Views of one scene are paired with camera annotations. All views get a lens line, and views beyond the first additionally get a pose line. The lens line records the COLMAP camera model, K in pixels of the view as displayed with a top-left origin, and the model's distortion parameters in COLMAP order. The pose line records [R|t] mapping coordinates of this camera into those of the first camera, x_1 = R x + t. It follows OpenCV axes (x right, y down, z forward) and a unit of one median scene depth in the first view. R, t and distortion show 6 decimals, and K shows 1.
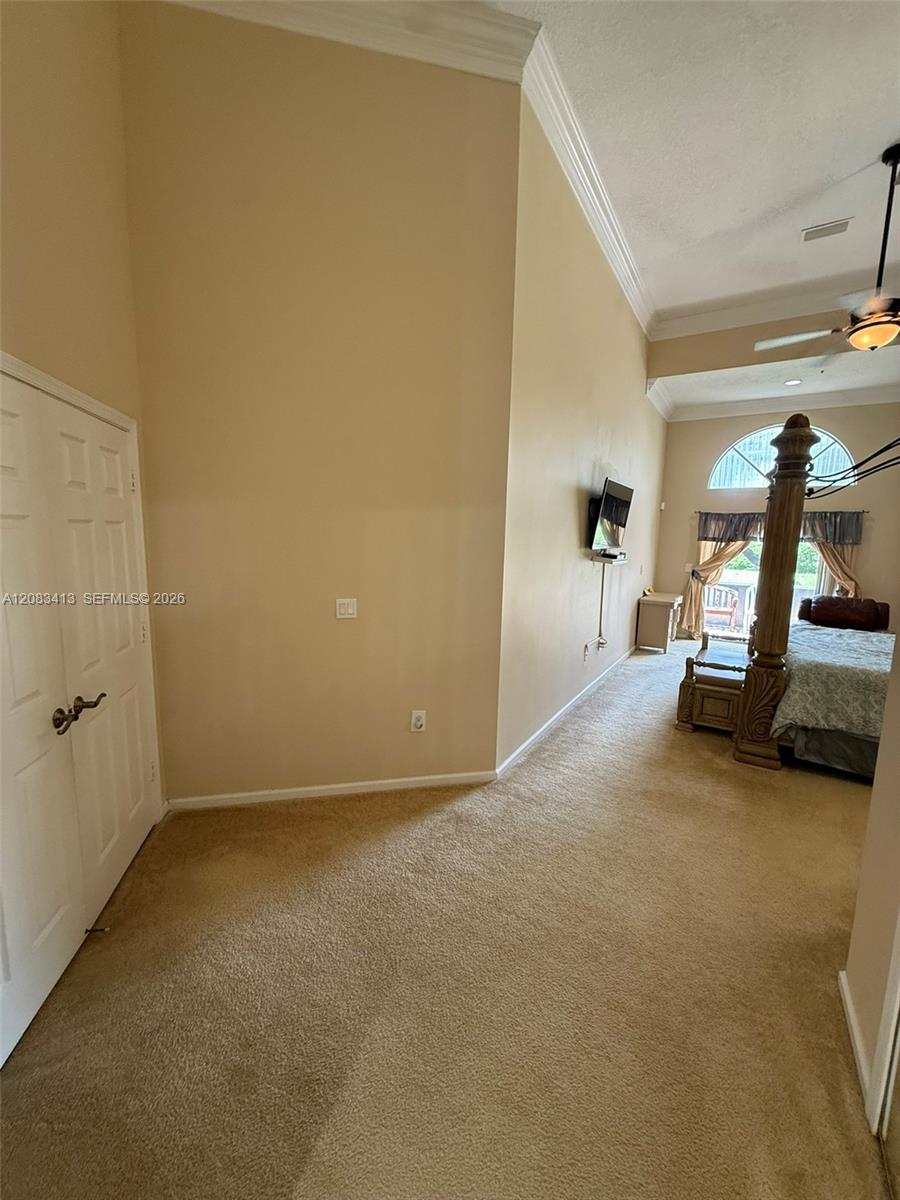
lens RADIAL K [[479.3, 0, 451.9], [0, 479.3, 598.1], [0, 0, 1]] dist [-0.000195, 0.000101]
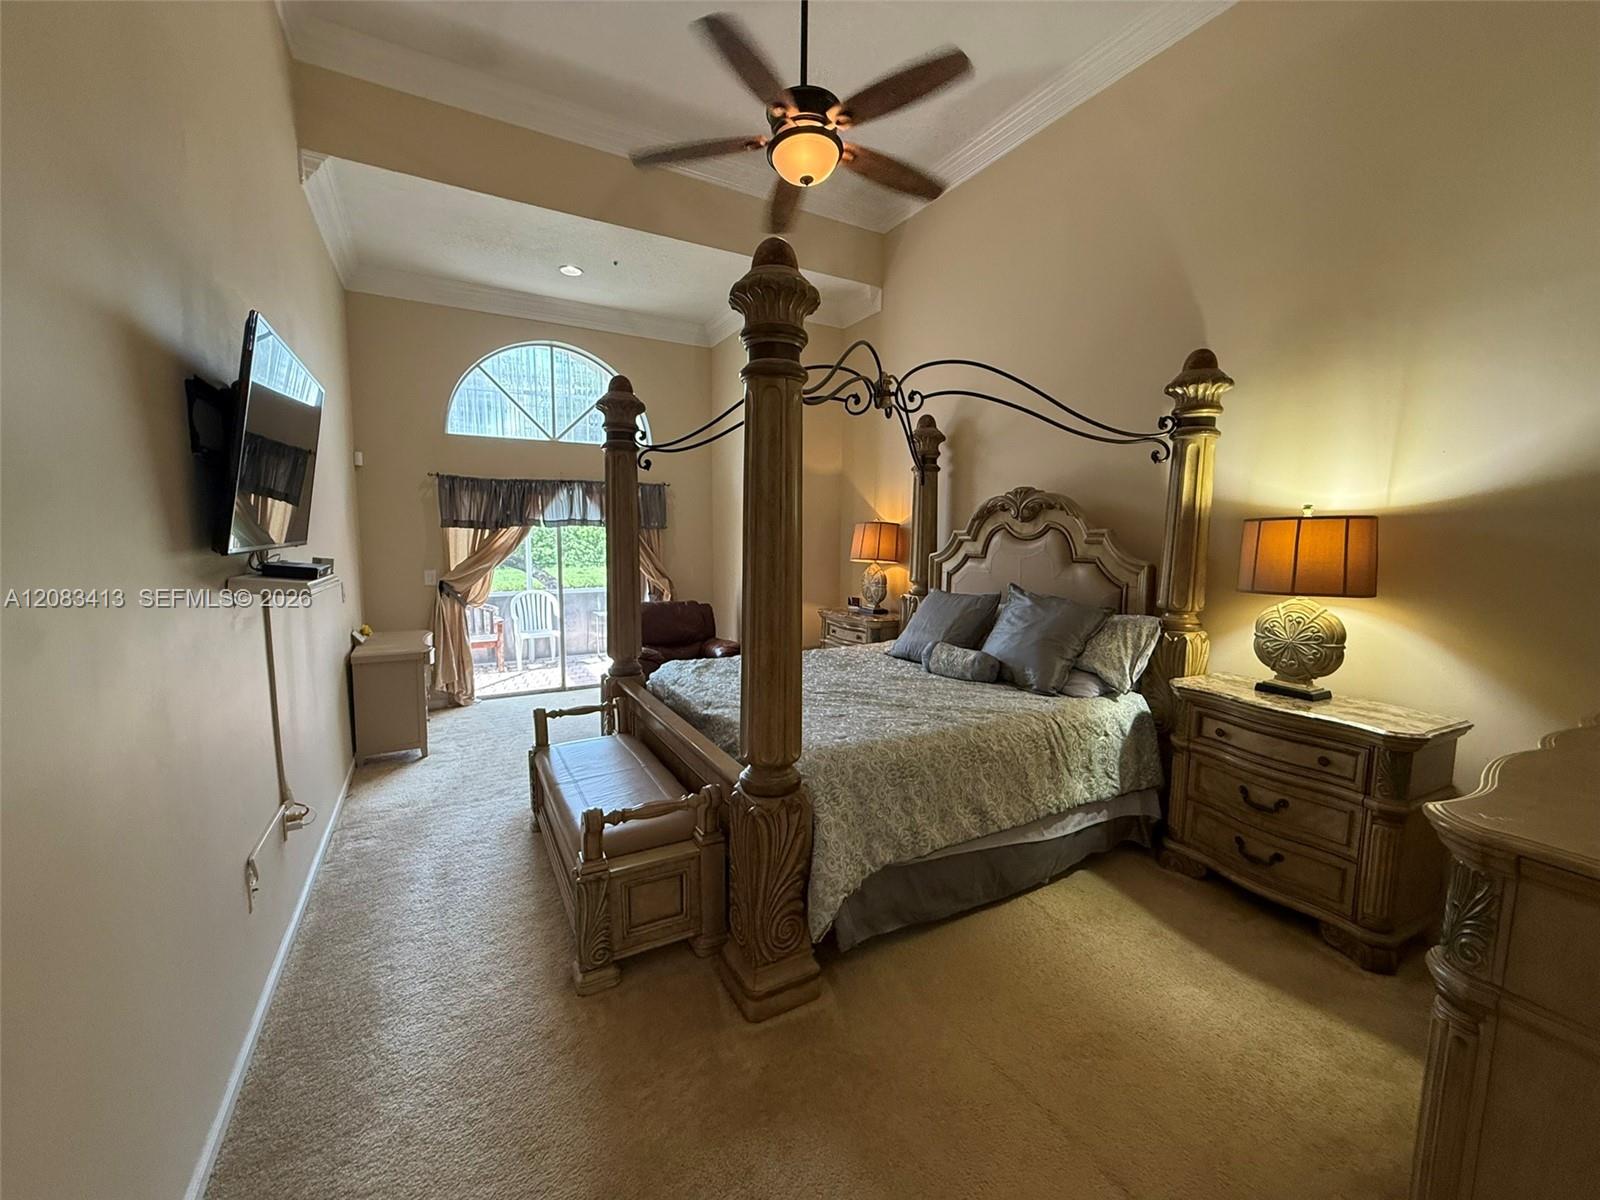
lens RADIAL K [[639.0, 0, 797.1], [0, 639.0, 597.0], [0, 0, 1]] dist [-0.000195, 0.000101]
pose [[0.485034, -0.108311, 0.867762, 0.089957], [0.121290, 0.991042, 0.055904, -0.041949], [-0.866043, 0.078136, 0.493826, 0.382264]]
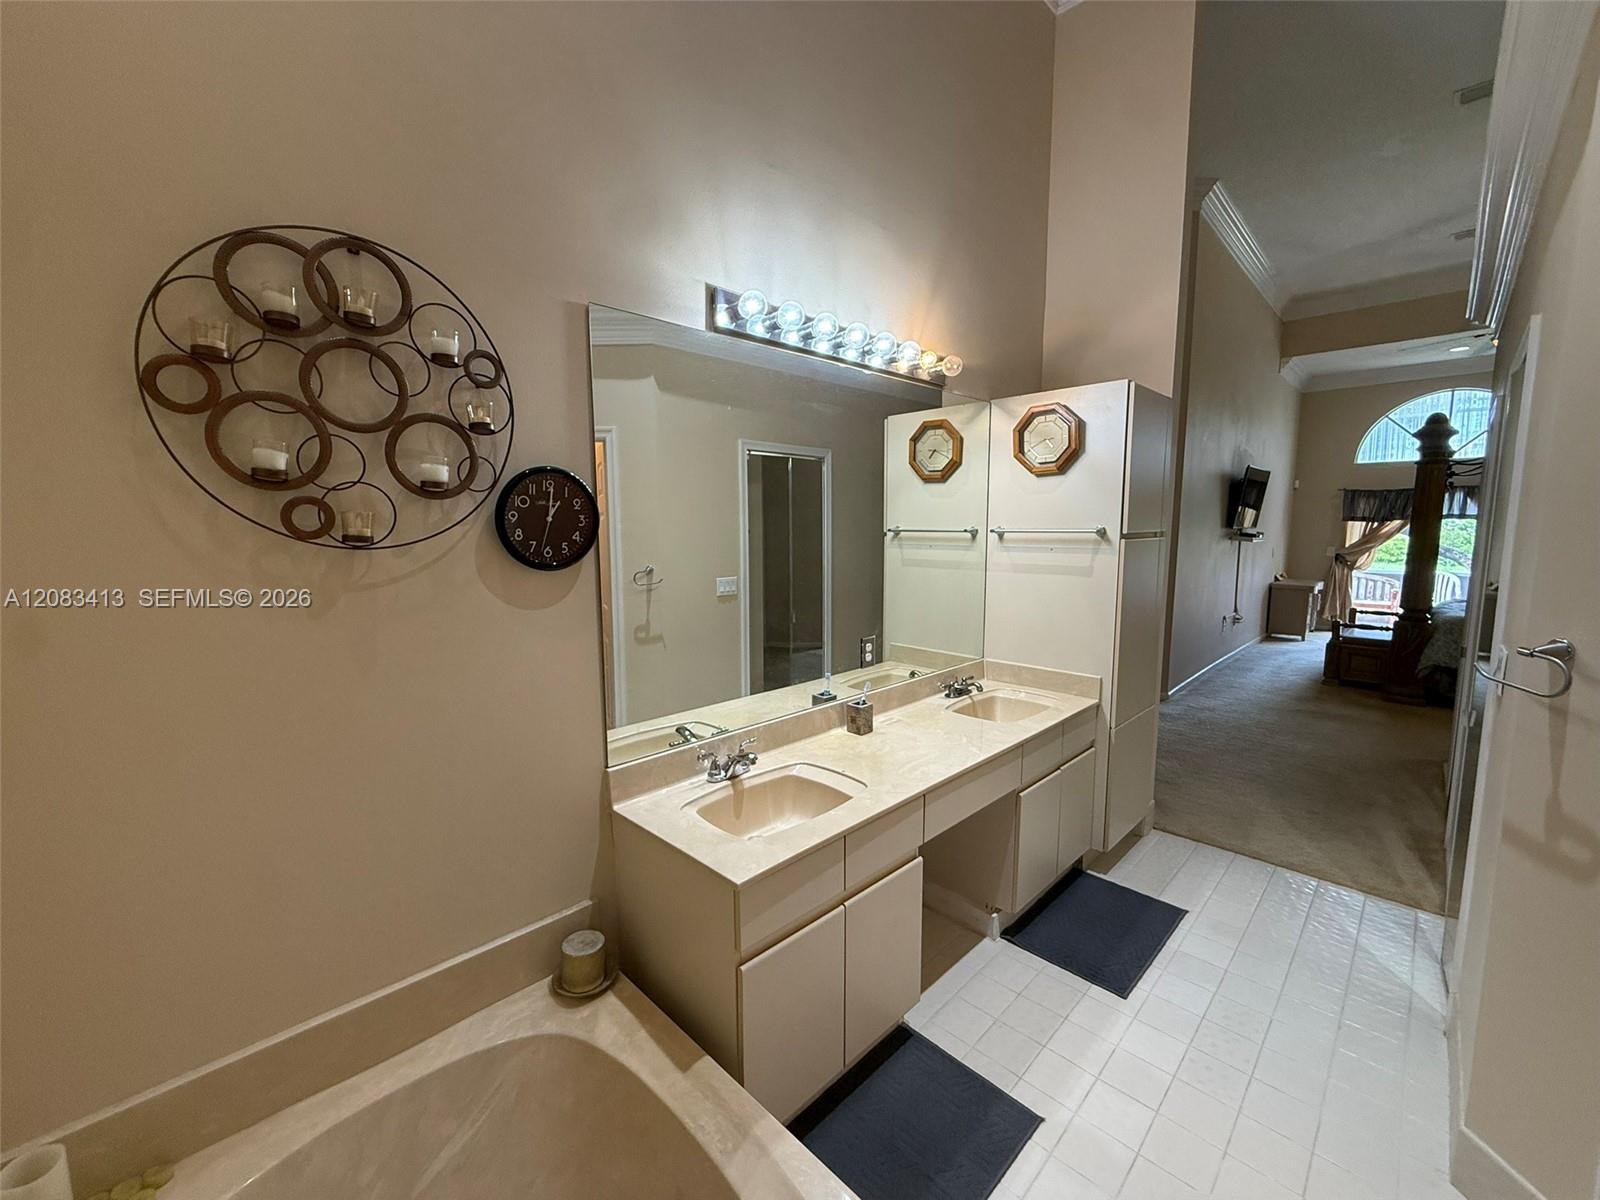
lens RADIAL K [[639.0, 0, 797.1], [0, 639.0, 597.0], [0, 0, 1]] dist [-0.000195, 0.000101]
pose [[0.973043, 0.003000, -0.230604, -0.269073], [-0.008480, 0.999705, -0.022776, 0.076316], [0.230467, 0.024117, 0.972781, -0.520449]]
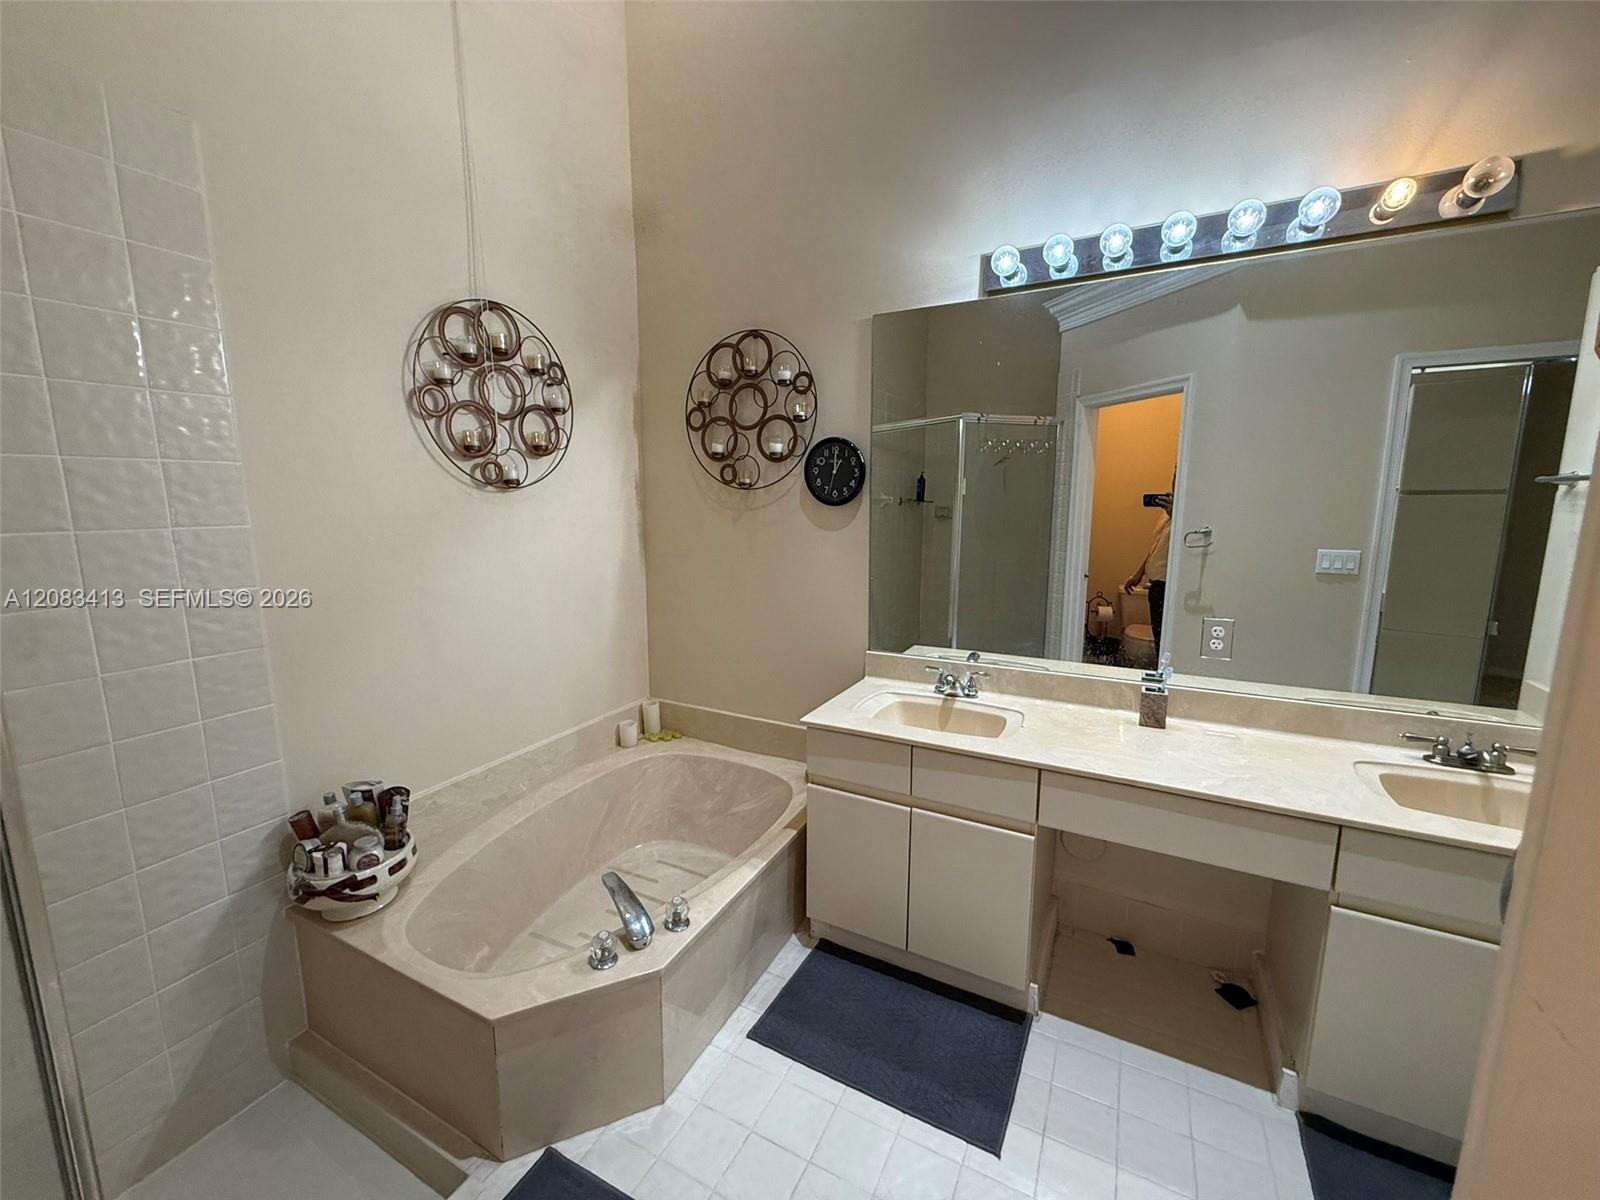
lens RADIAL K [[639.0, 0, 797.1], [0, 639.0, 597.0], [0, 0, 1]] dist [-0.000195, 0.000101]
pose [[0.073894, 0.136133, -0.987931, -0.019085], [-0.129426, 0.983570, 0.125851, 0.069062], [0.988832, 0.118564, 0.090299, -0.337982]]
